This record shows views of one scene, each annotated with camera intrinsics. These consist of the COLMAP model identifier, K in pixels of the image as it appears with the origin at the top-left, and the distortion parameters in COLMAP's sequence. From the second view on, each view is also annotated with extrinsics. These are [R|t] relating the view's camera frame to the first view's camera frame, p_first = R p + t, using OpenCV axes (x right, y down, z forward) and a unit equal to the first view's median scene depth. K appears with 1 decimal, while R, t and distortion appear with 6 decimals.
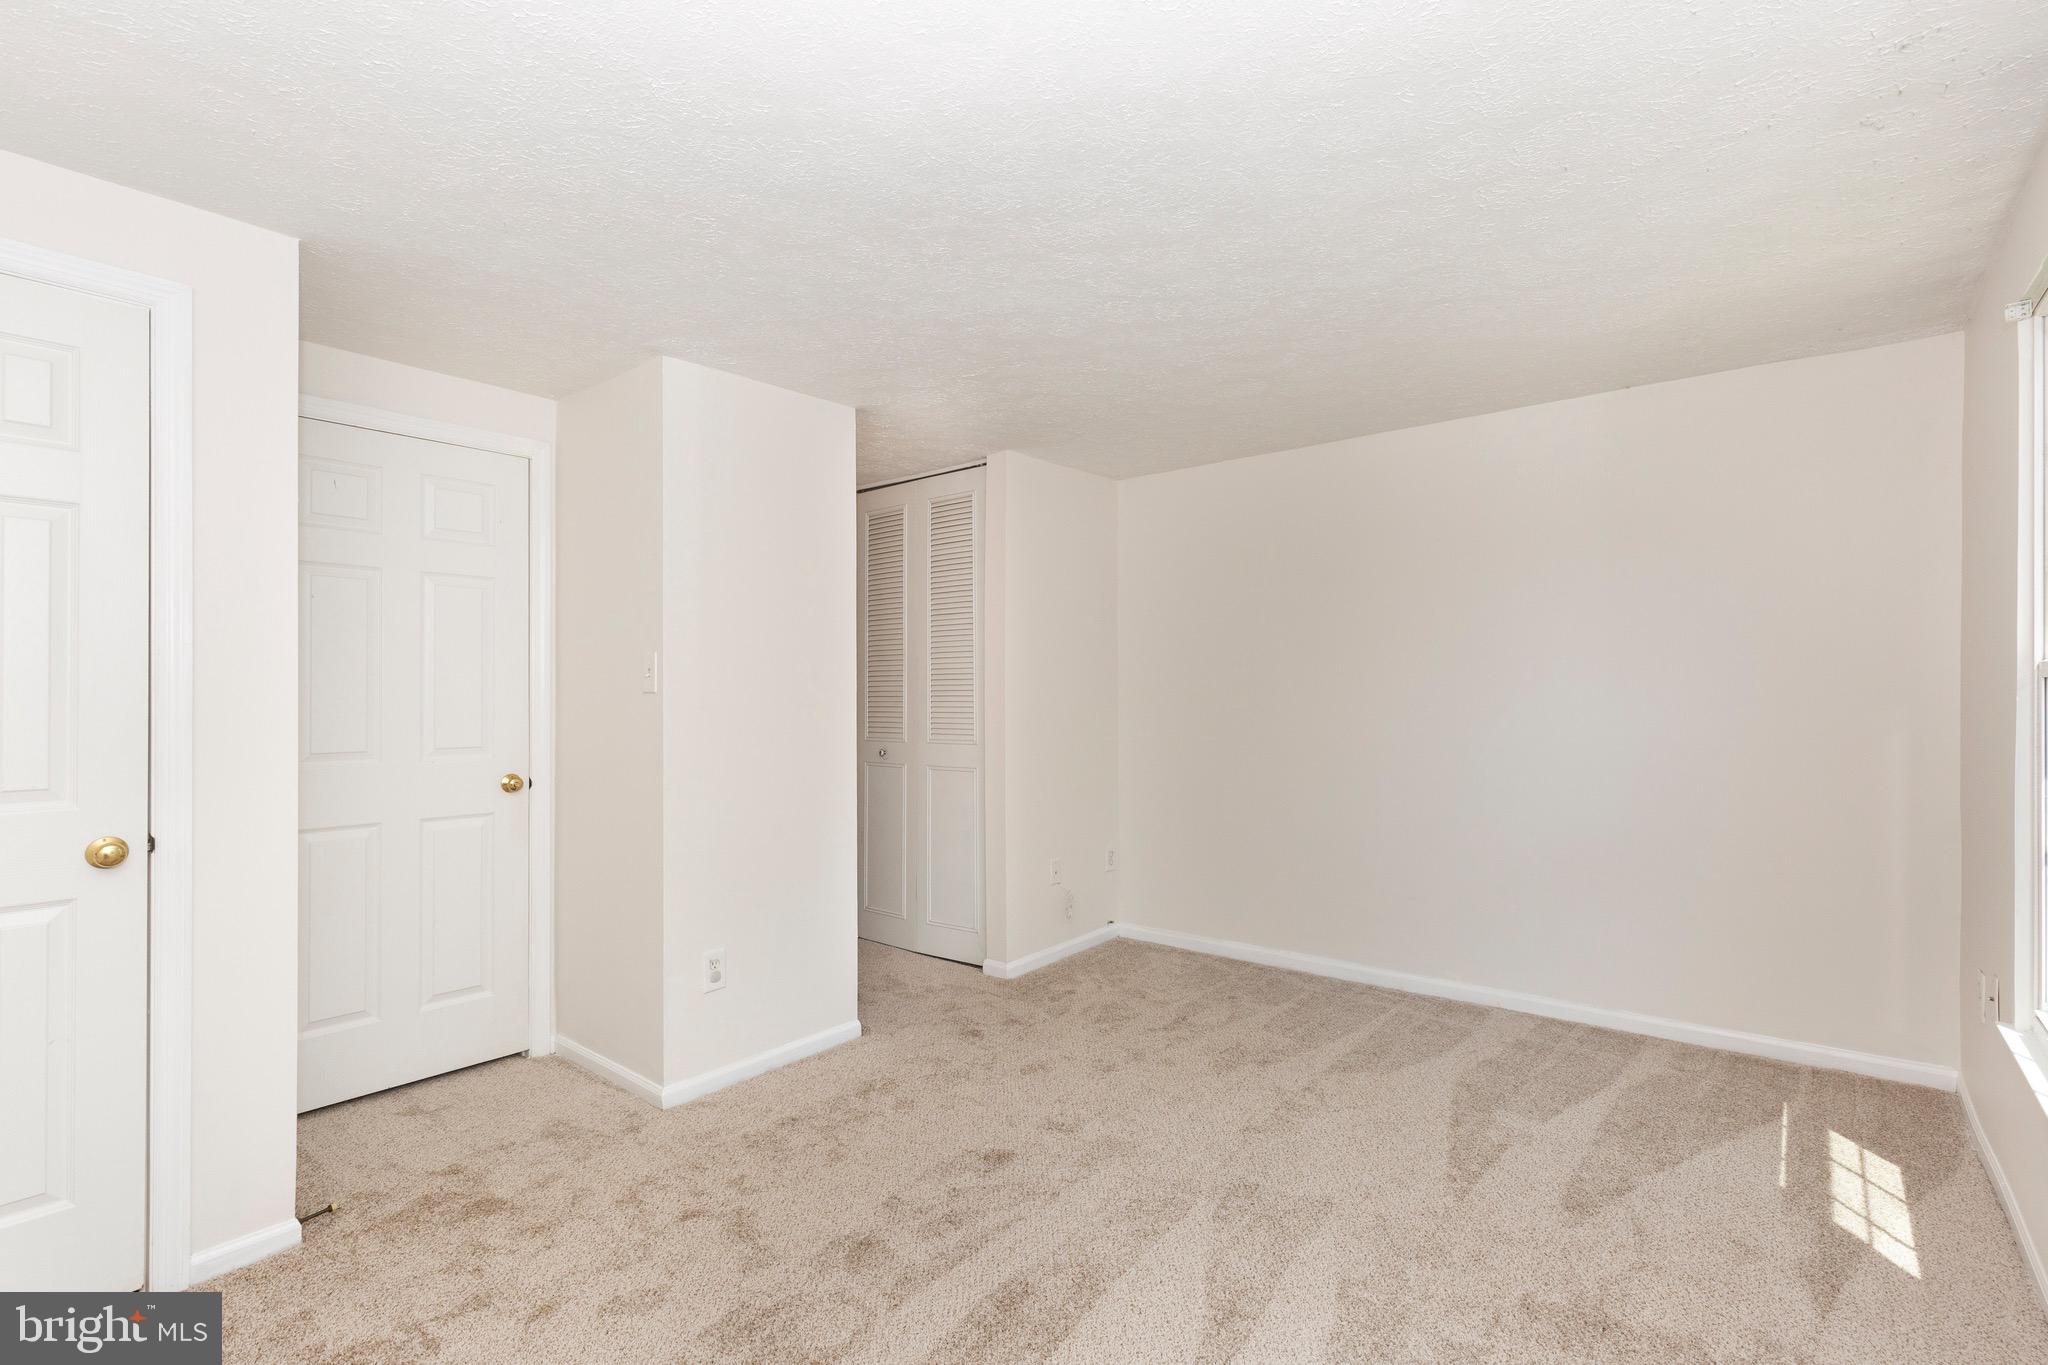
lens RADIAL K [[947.6, 0, 1031.8], [0, 947.6, 690.6], [0, 0, 1]] dist [0.010783, -0.002455]
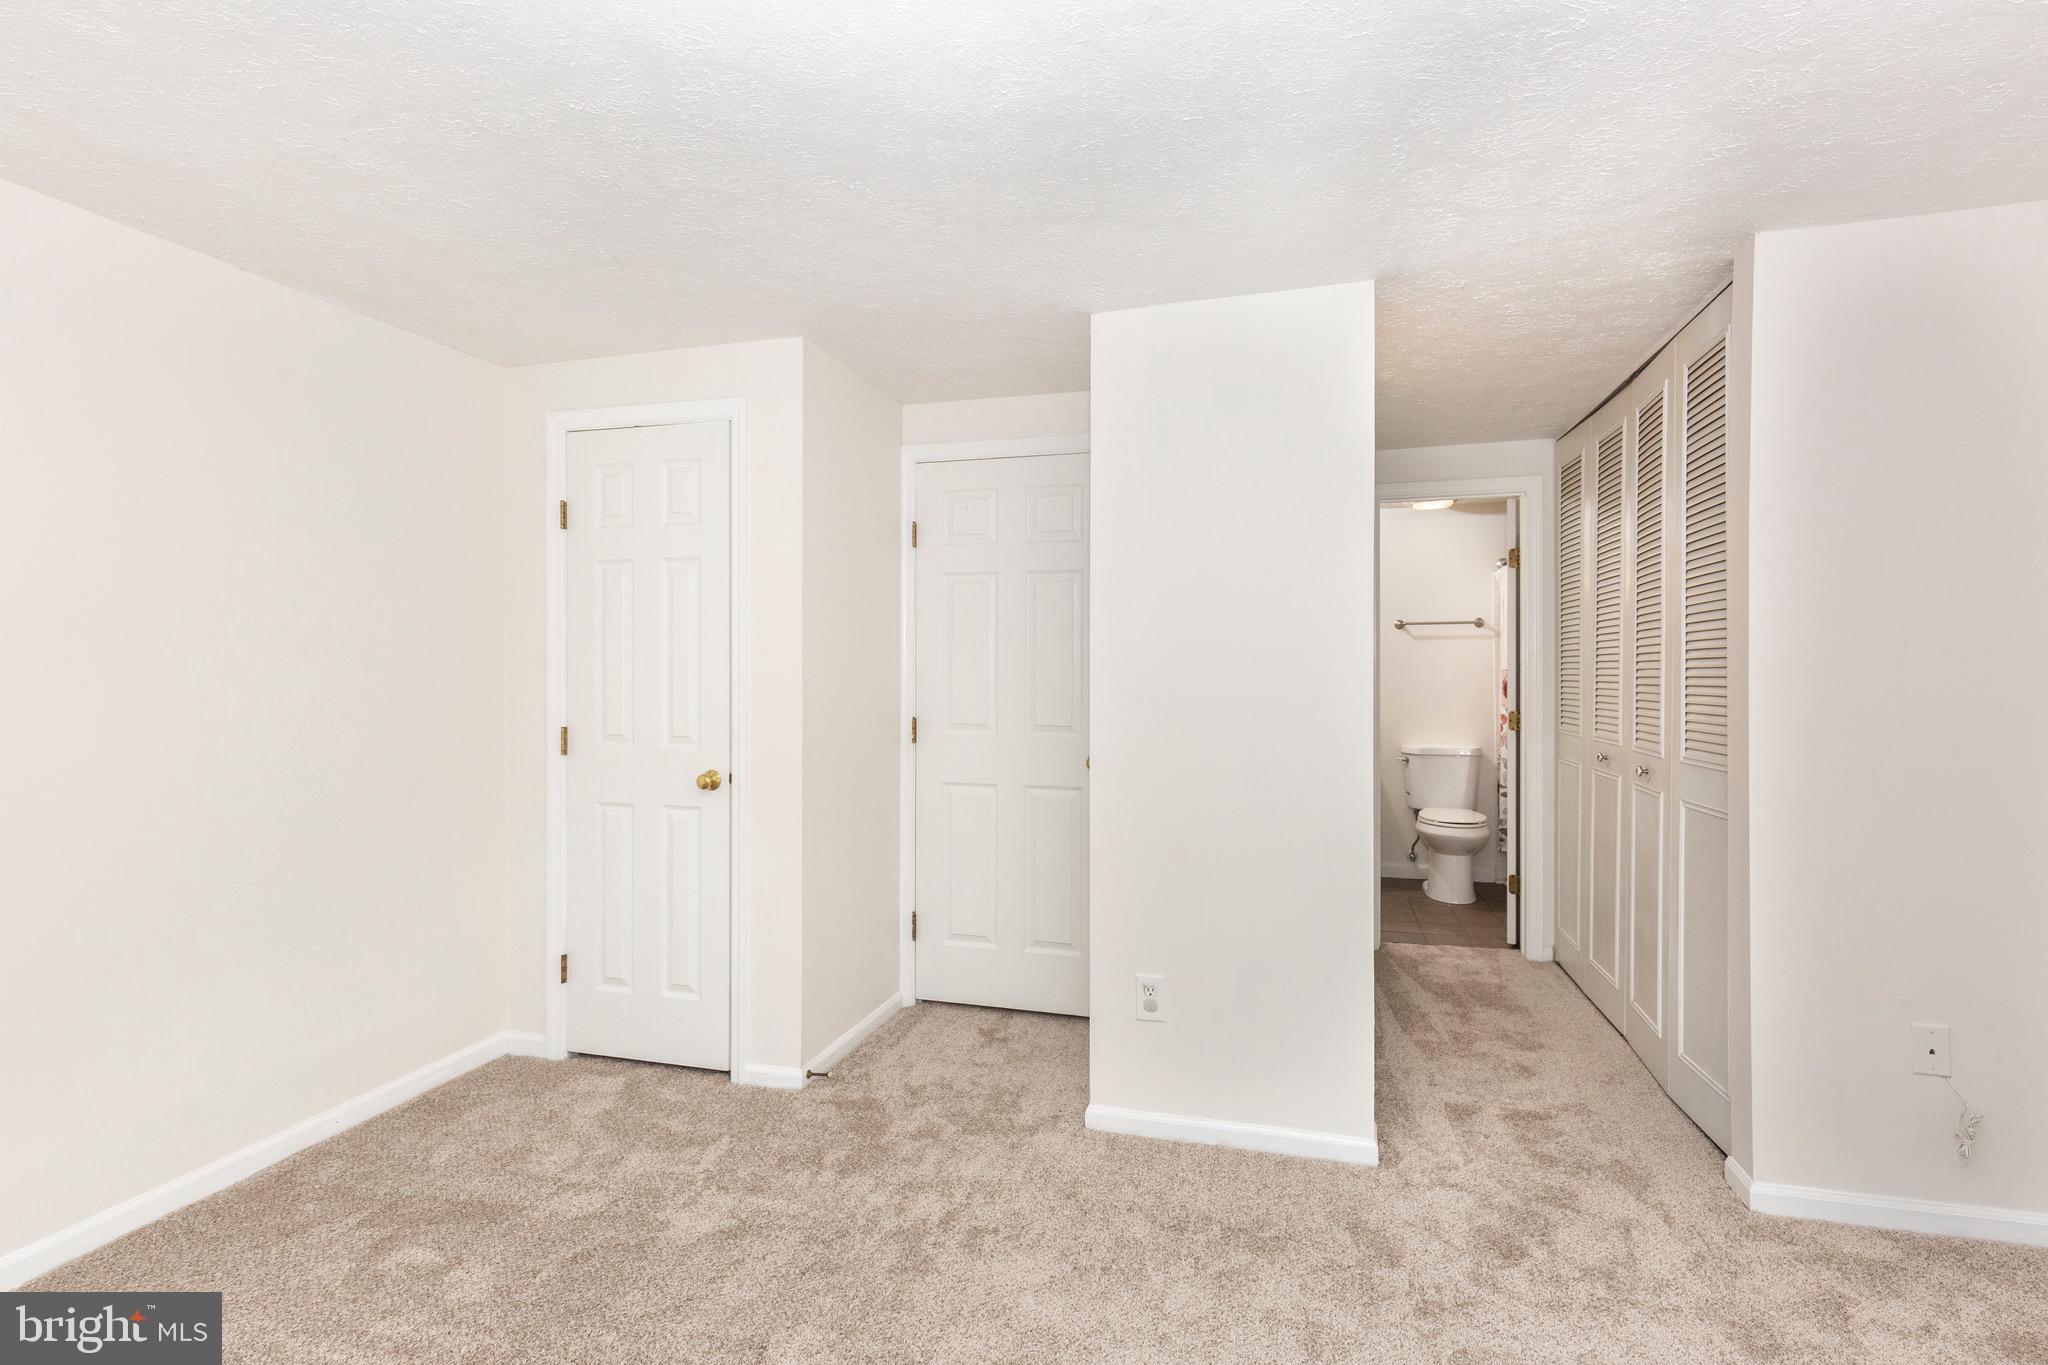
lens RADIAL K [[947.6, 0, 1040.5], [0, 947.6, 670.1], [0, 0, 1]] dist [0.010783, -0.002455]
pose [[0.403907, 0.004250, -0.914790, 0.421347], [0.000134, 0.999989, 0.004704, -0.010797], [0.914800, -0.002022, 0.403902, 0.556593]]
